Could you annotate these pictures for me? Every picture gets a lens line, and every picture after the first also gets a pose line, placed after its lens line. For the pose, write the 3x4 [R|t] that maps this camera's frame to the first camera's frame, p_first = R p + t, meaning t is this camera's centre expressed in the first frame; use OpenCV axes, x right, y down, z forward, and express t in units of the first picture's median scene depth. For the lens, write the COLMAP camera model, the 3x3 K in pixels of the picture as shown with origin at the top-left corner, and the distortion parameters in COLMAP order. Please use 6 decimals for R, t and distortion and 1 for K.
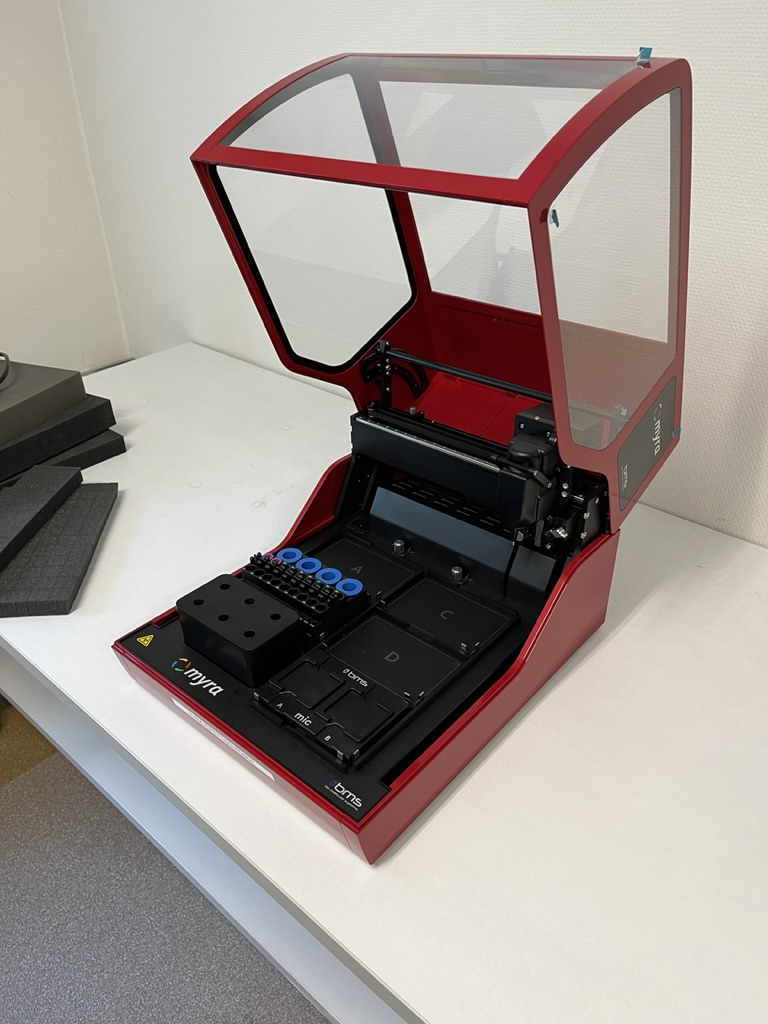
lens RADIAL K [[777.0, 0, 387.5], [0, 777.0, 528.4], [0, 0, 1]] dist [0.050387, -0.090656]
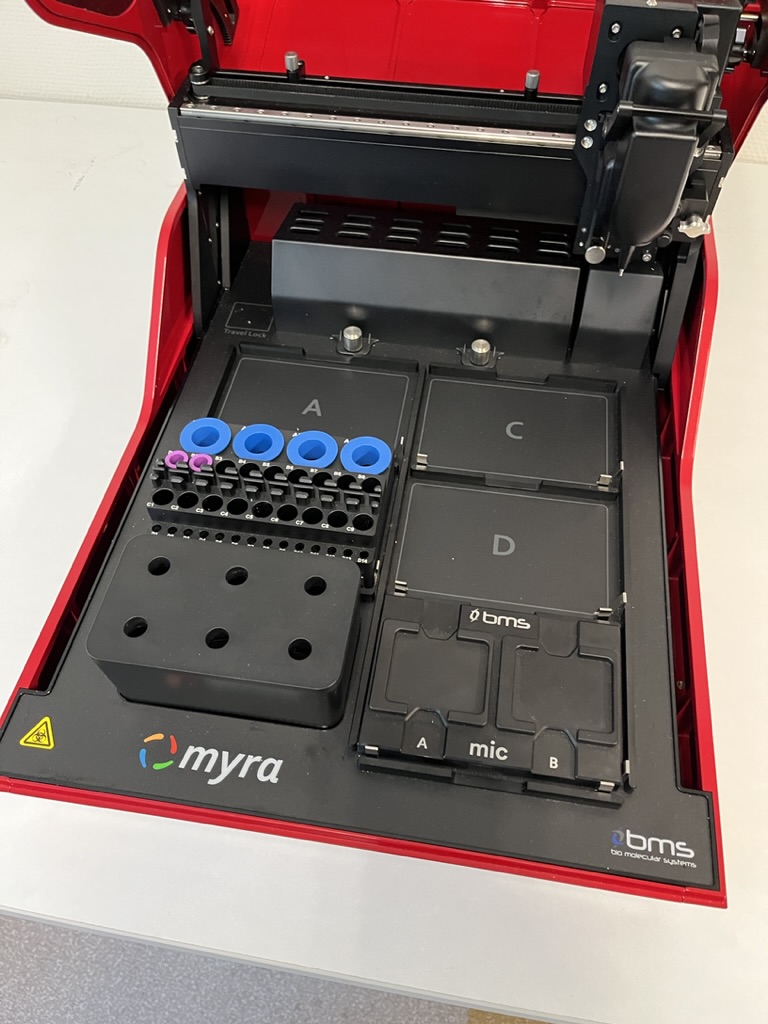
lens RADIAL K [[777.0, 0, 387.5], [0, 777.0, 528.4], [0, 0, 1]] dist [0.050387, -0.090656]
pose [[0.849207, -0.426908, 0.310801, -0.215592], [0.278799, 0.862323, 0.422694, -0.097683], [-0.448462, -0.272304, 0.851312, 0.518593]]
